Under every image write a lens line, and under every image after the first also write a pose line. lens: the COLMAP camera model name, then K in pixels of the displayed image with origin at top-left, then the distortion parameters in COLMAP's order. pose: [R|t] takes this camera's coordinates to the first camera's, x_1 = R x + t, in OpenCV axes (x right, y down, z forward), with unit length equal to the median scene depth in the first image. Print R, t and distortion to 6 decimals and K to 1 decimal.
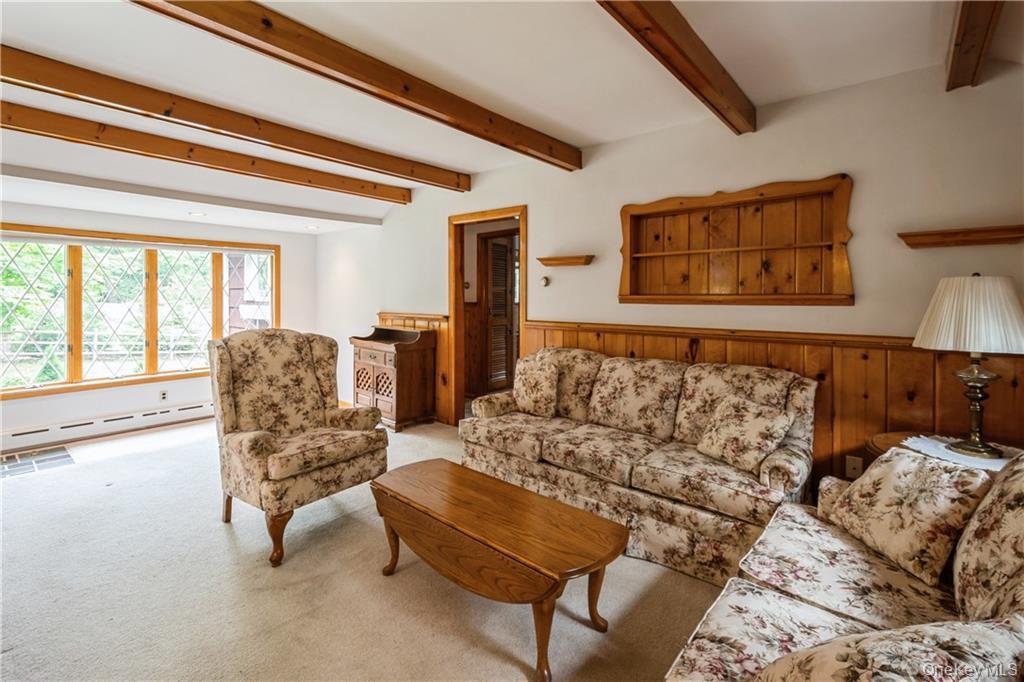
lens RADIAL K [[458.7, 0, 515.3], [0, 458.7, 310.7], [0, 0, 1]] dist [0.021224, -0.007576]
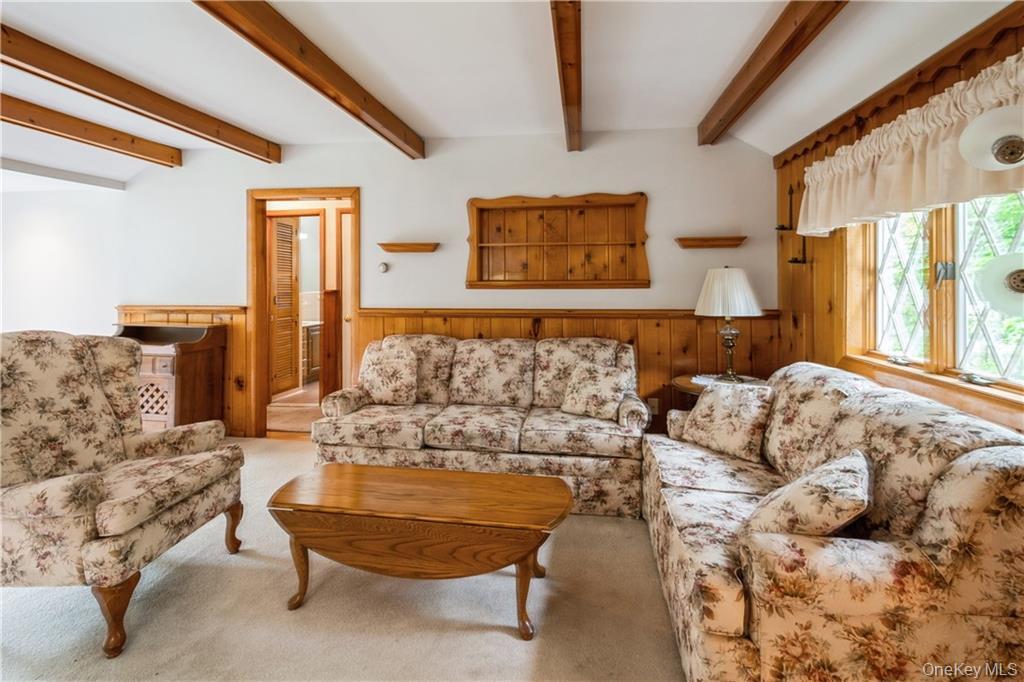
lens RADIAL K [[467.5, 0, 512.0], [0, 467.5, 283.0], [0, 0, 1]] dist [0.014147, -0.001175]
pose [[0.853871, -0.004544, 0.520465, -0.314544], [0.021130, 0.999440, -0.025940, 0.000869], [-0.520056, 0.033147, 0.853489, 0.020886]]
